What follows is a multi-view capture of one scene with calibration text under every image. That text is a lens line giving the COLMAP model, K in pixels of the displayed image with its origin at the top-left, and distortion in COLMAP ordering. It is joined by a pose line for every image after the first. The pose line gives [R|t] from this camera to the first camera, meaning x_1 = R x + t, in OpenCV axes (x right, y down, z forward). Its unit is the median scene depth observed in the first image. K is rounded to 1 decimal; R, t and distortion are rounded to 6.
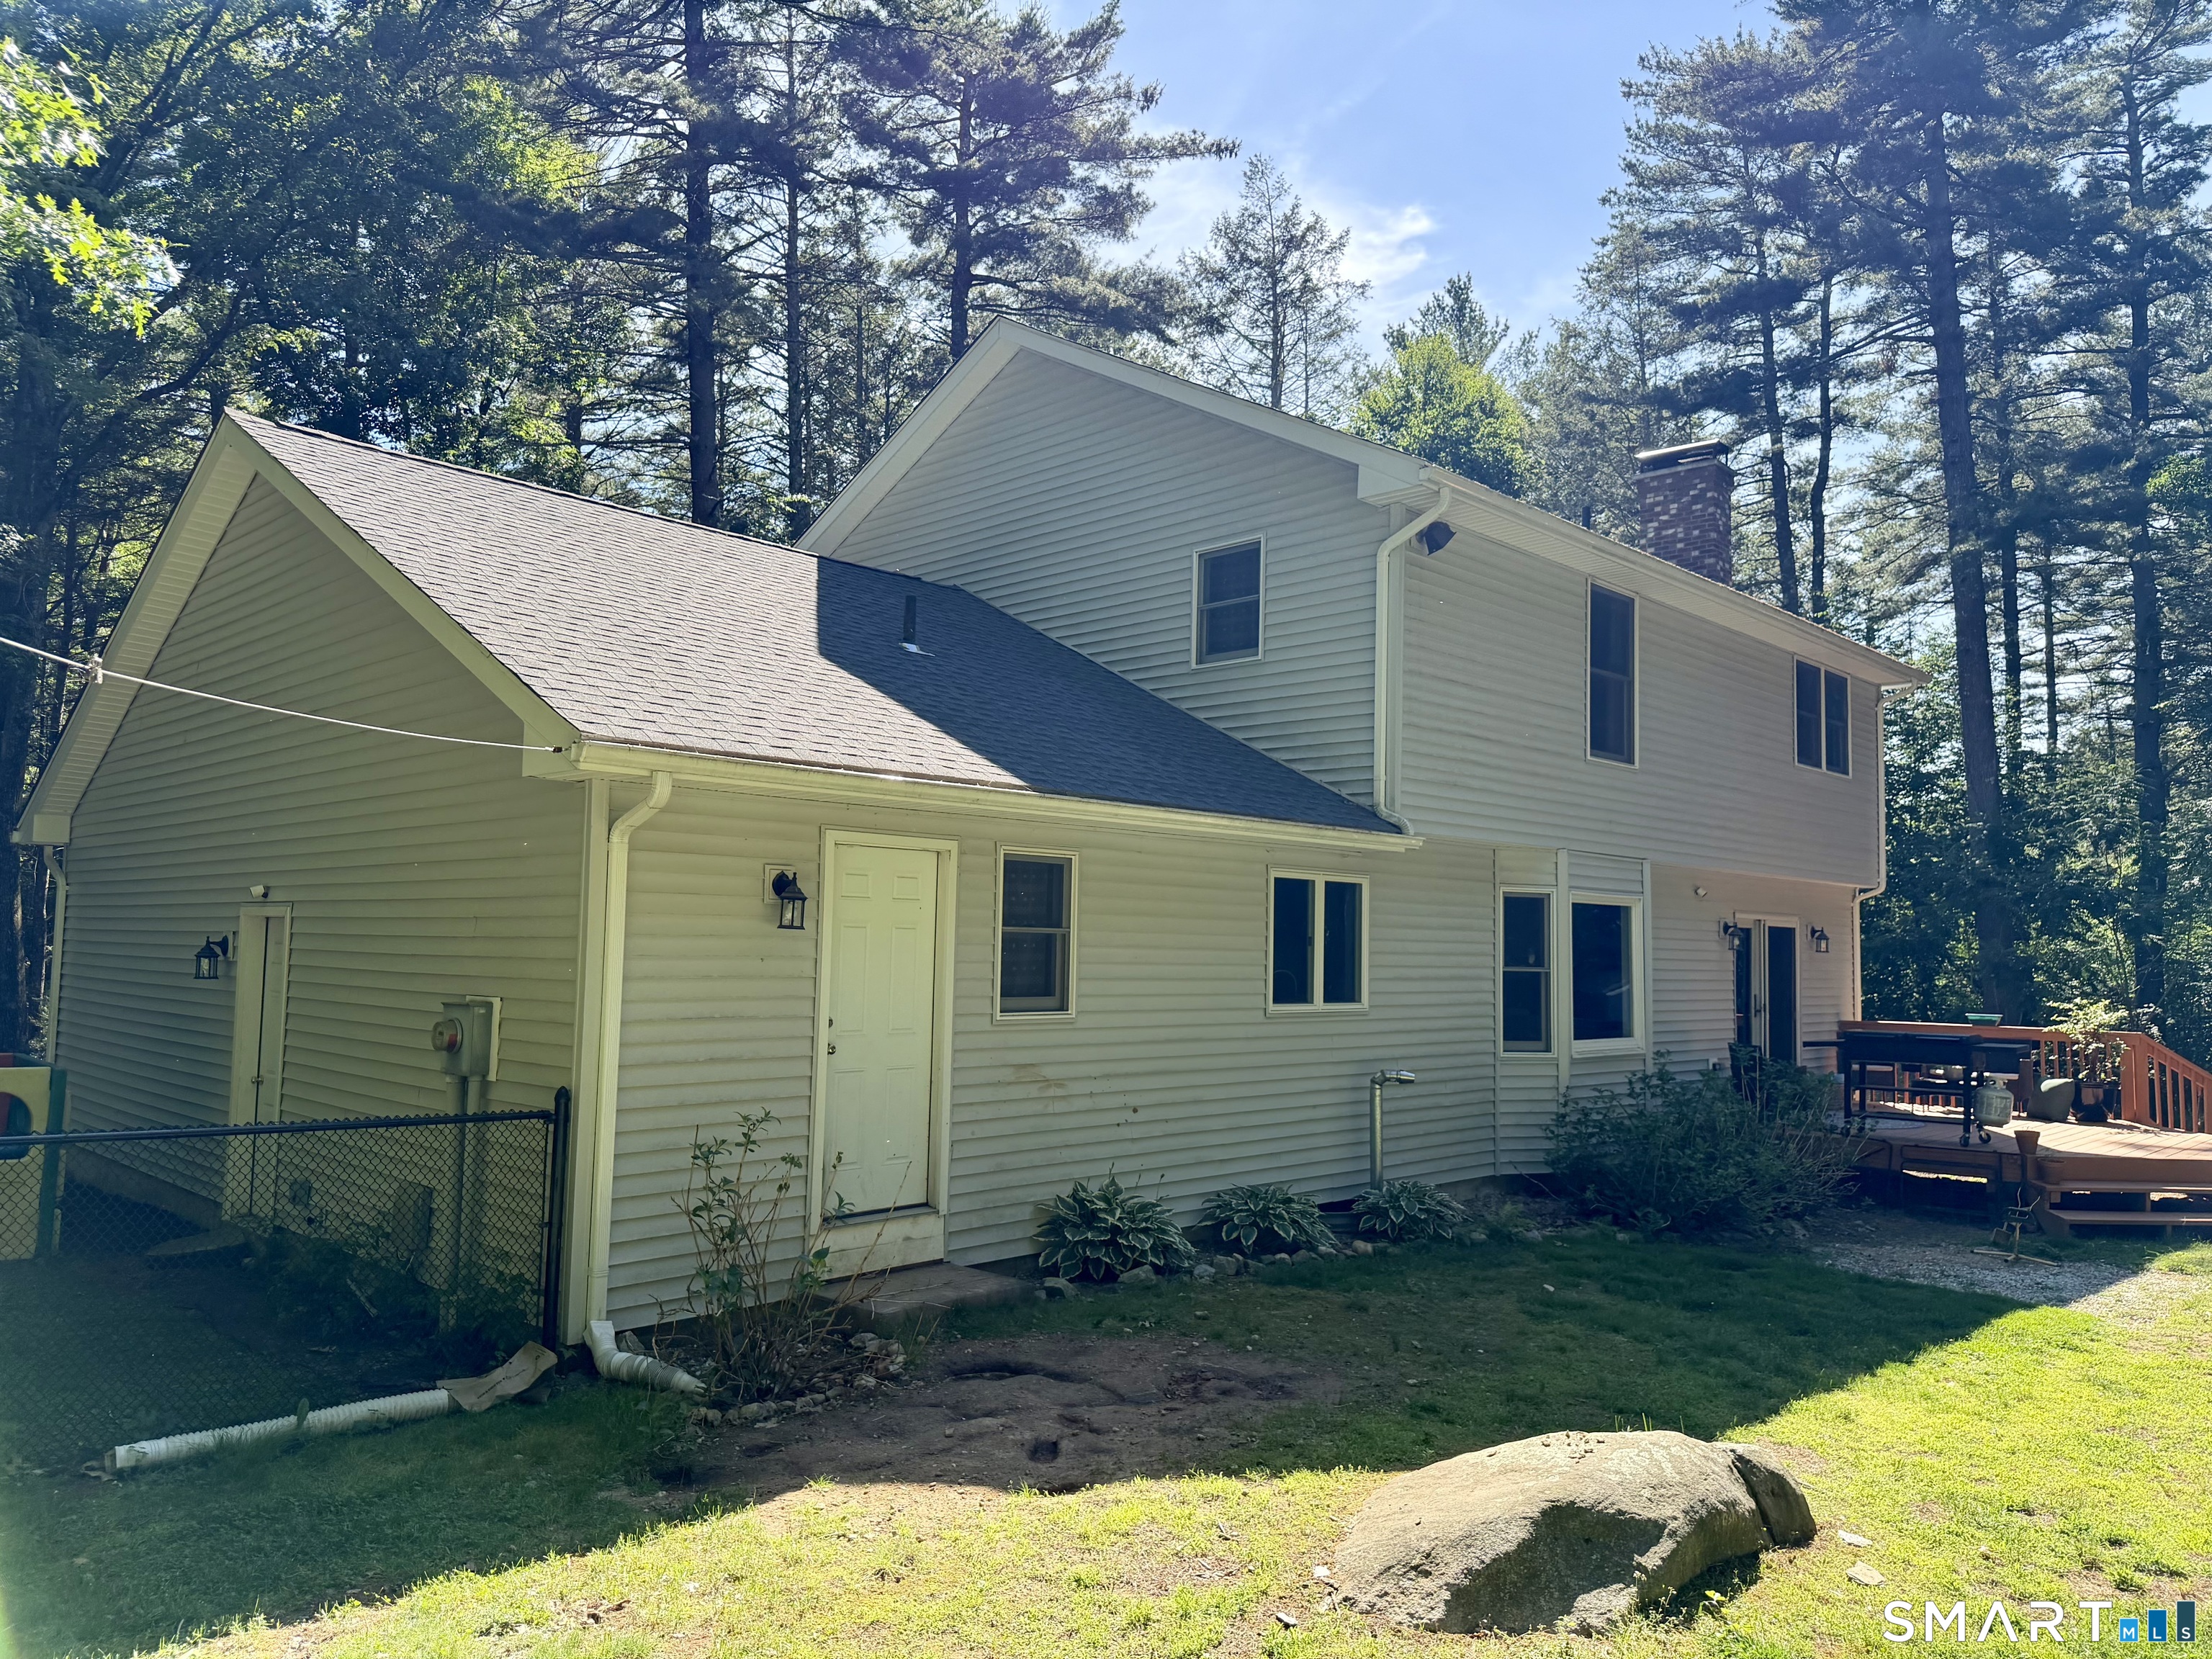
lens RADIAL K [[1563.5, 0, 1106.0], [0, 1563.5, 829.5], [0, 0, 1]] dist [0.034891, -0.066355]
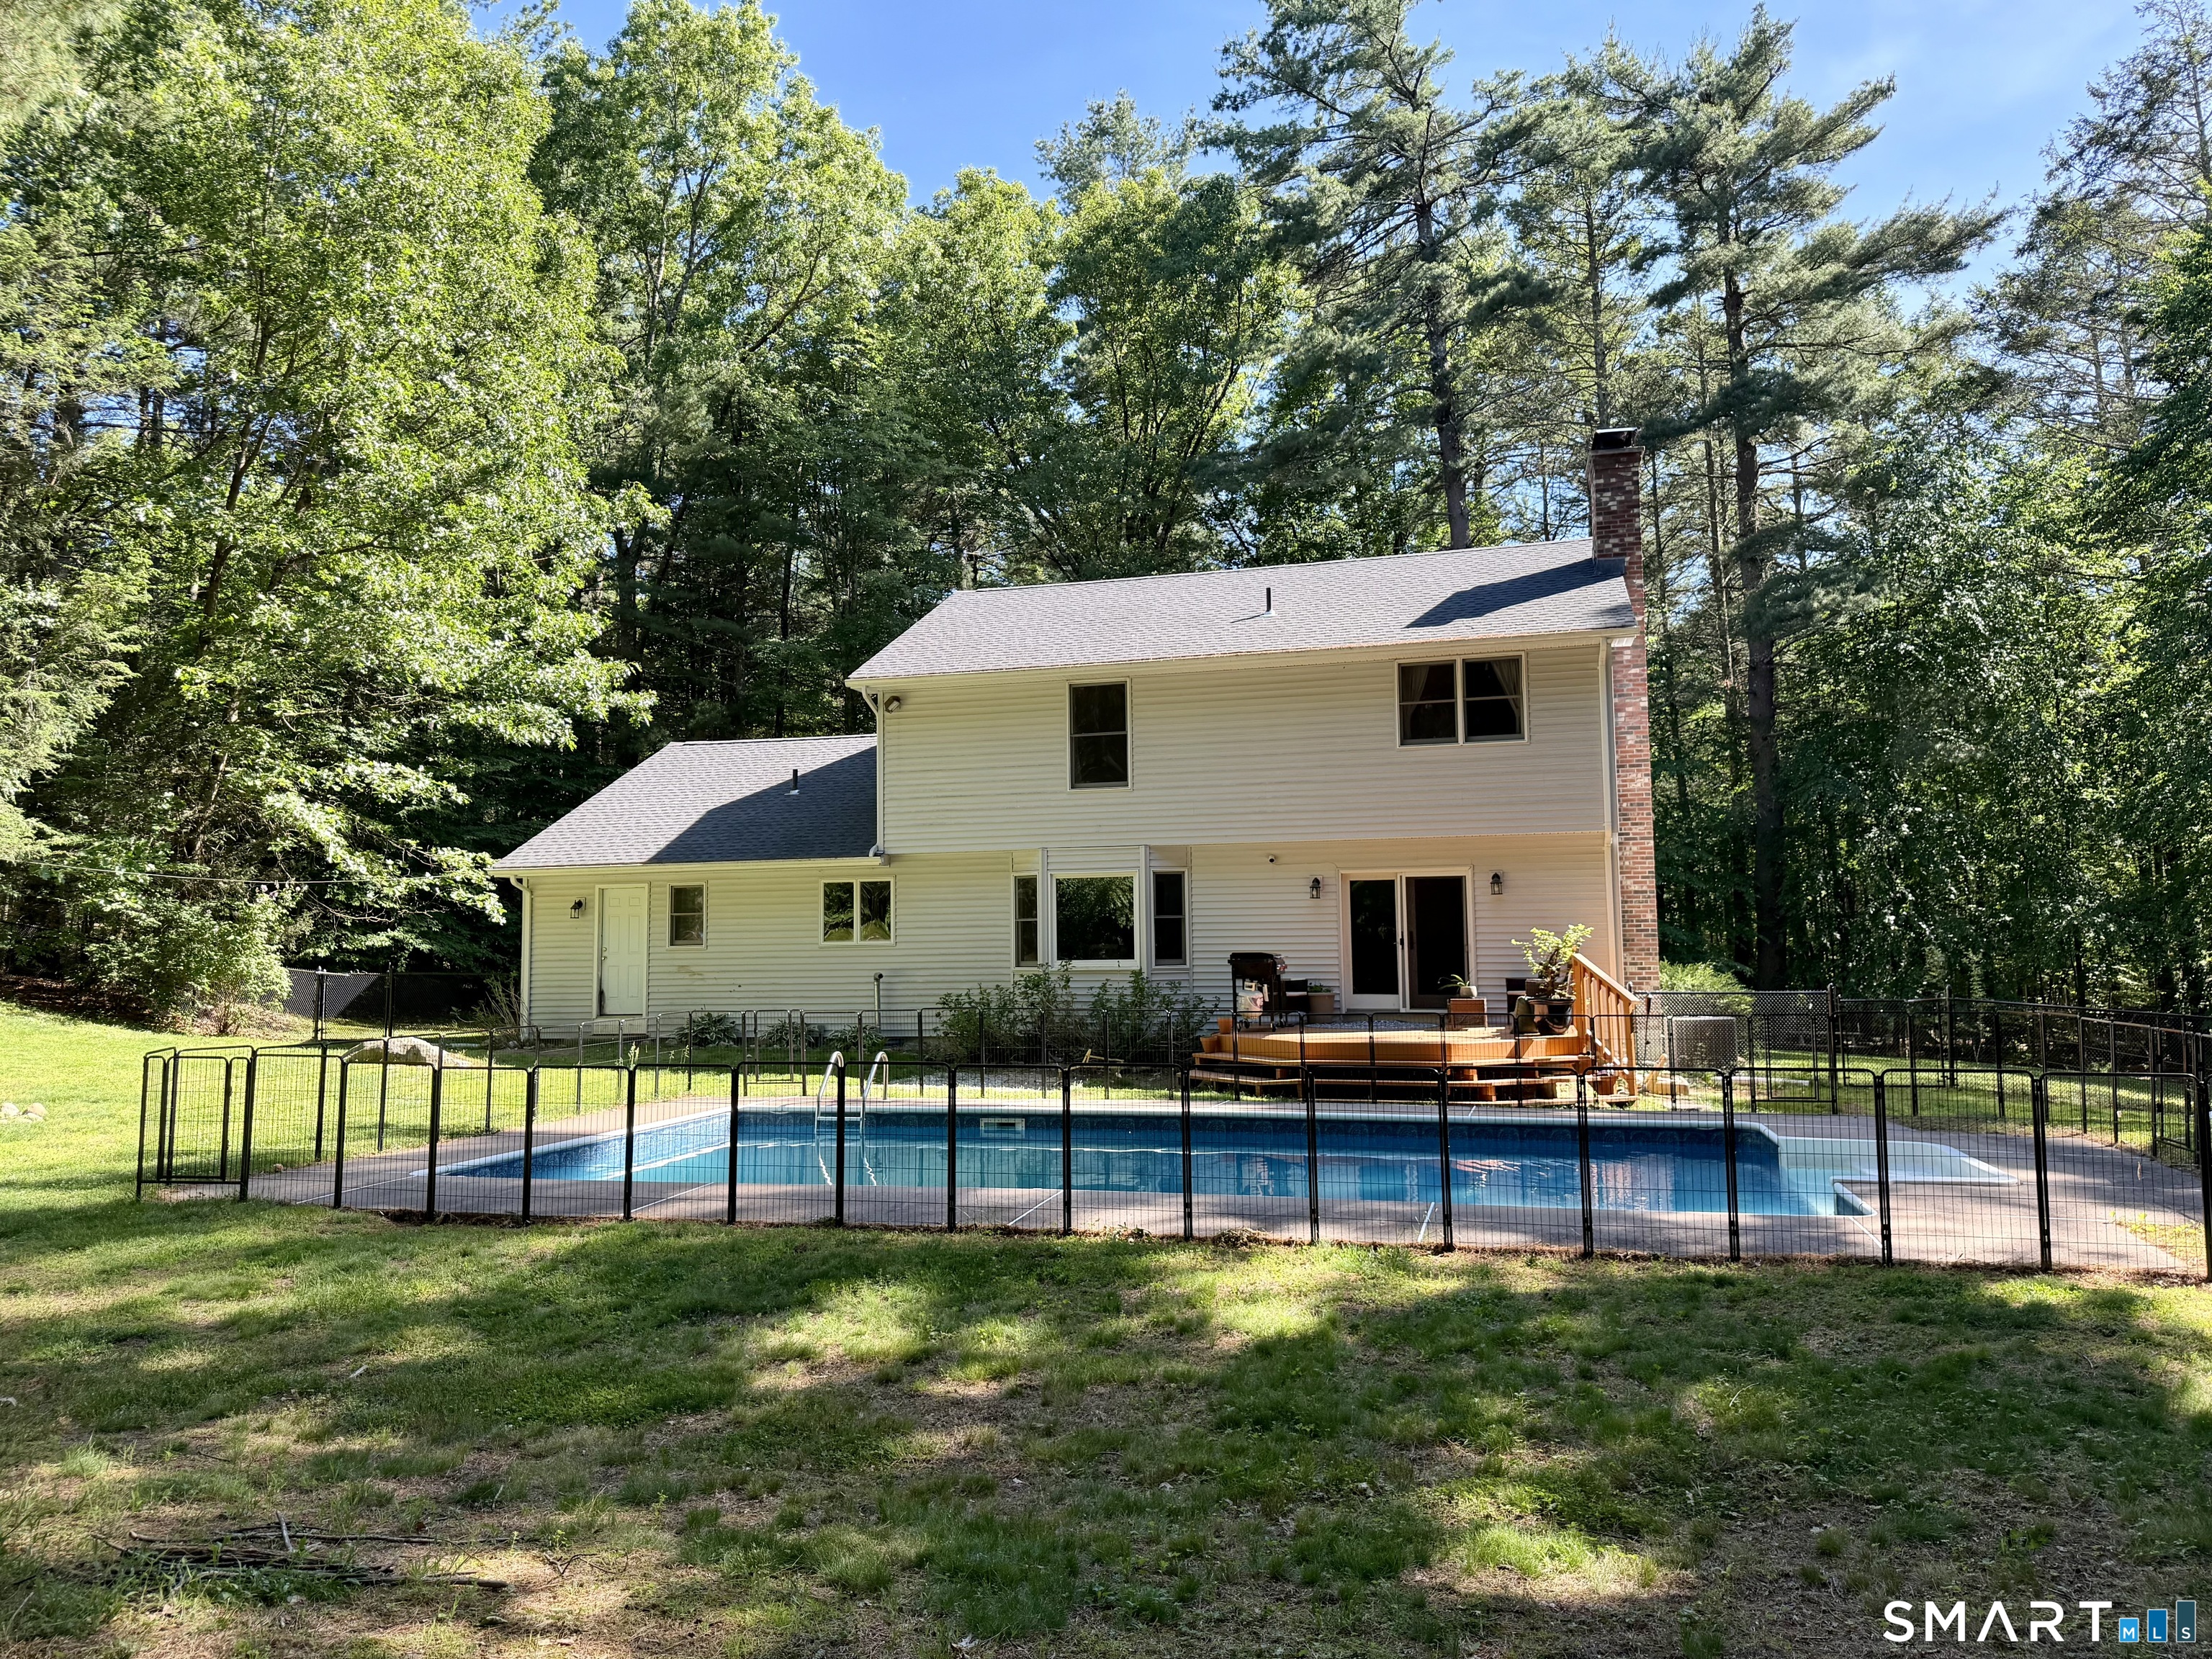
lens RADIAL K [[1558.8, 0, 1106.0], [0, 1558.8, 829.5], [0, 0, 1]] dist [0.079061, -0.154824]
pose [[0.464080, -0.093853, -0.880807, 2.104794], [0.081577, 0.994674, -0.063005, 0.119813], [0.882029, -0.042614, 0.469265, 0.326880]]
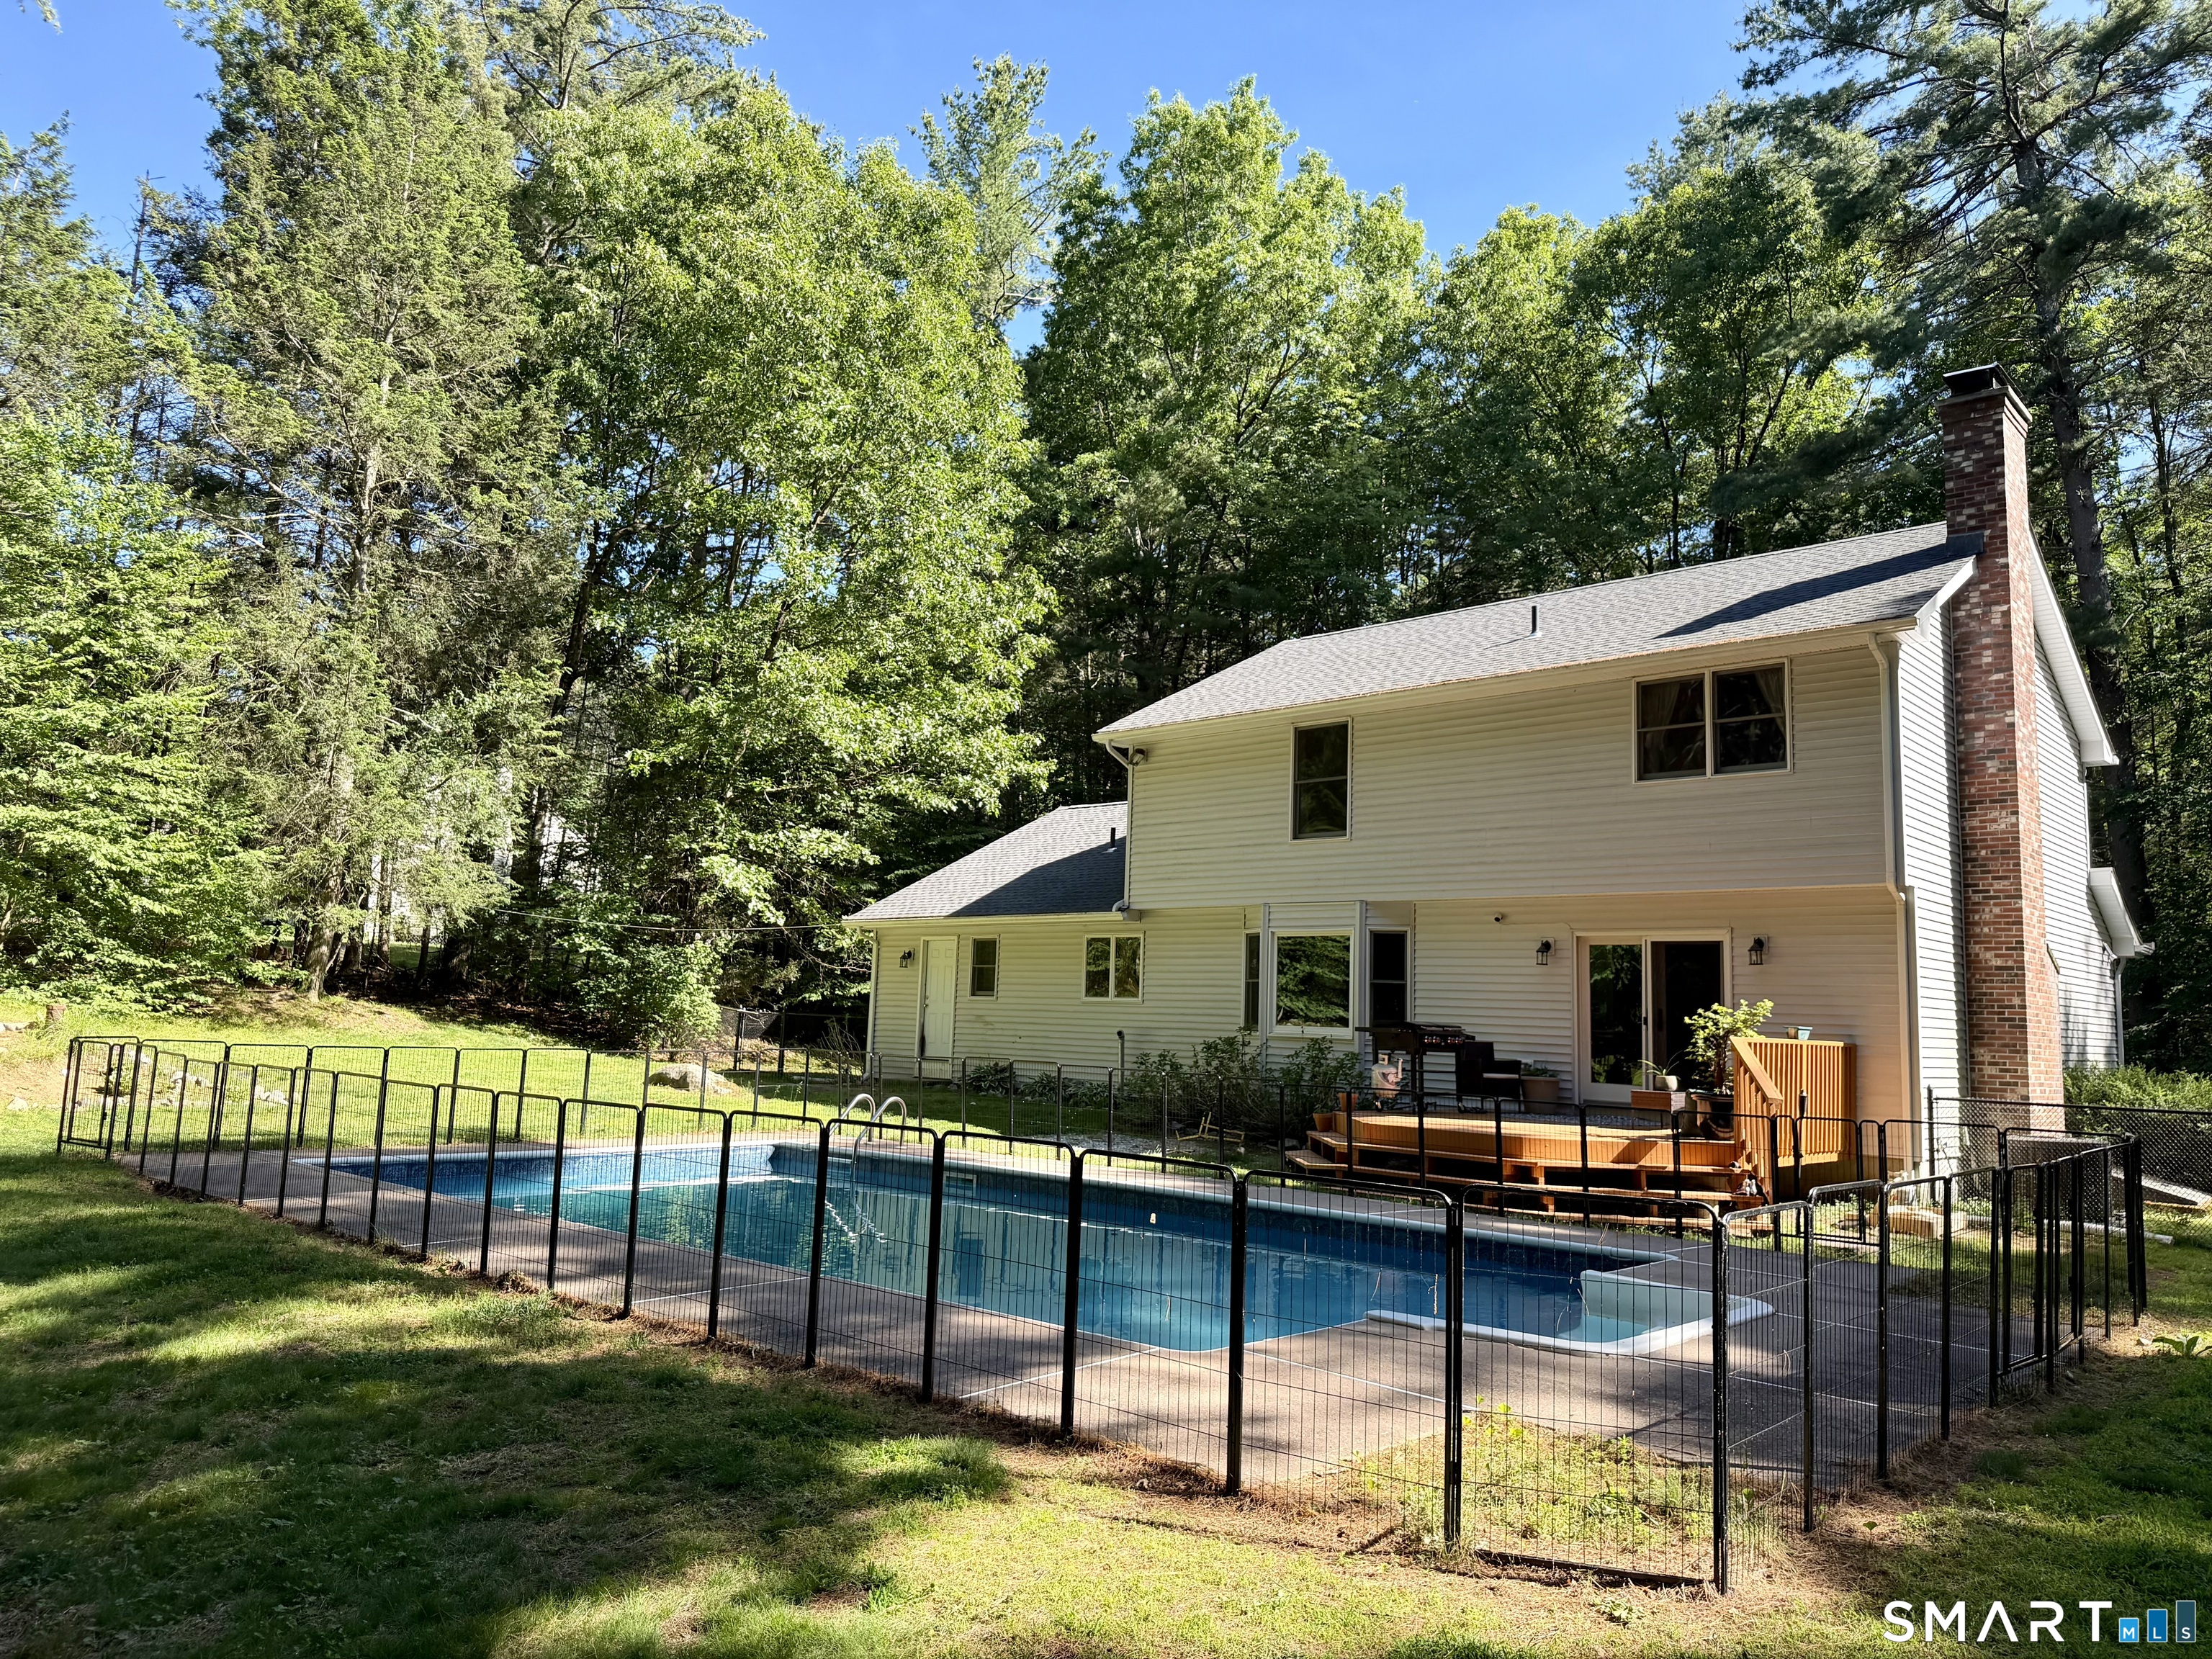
lens RADIAL K [[1563.5, 0, 1106.0], [0, 1563.5, 829.5], [0, 0, 1]] dist [0.034891, -0.066355]
pose [[-0.019422, -0.144062, -0.989378, 2.167568], [0.031765, 0.988976, -0.144628, 0.186590], [0.999307, -0.034237, -0.014632, 1.025819]]
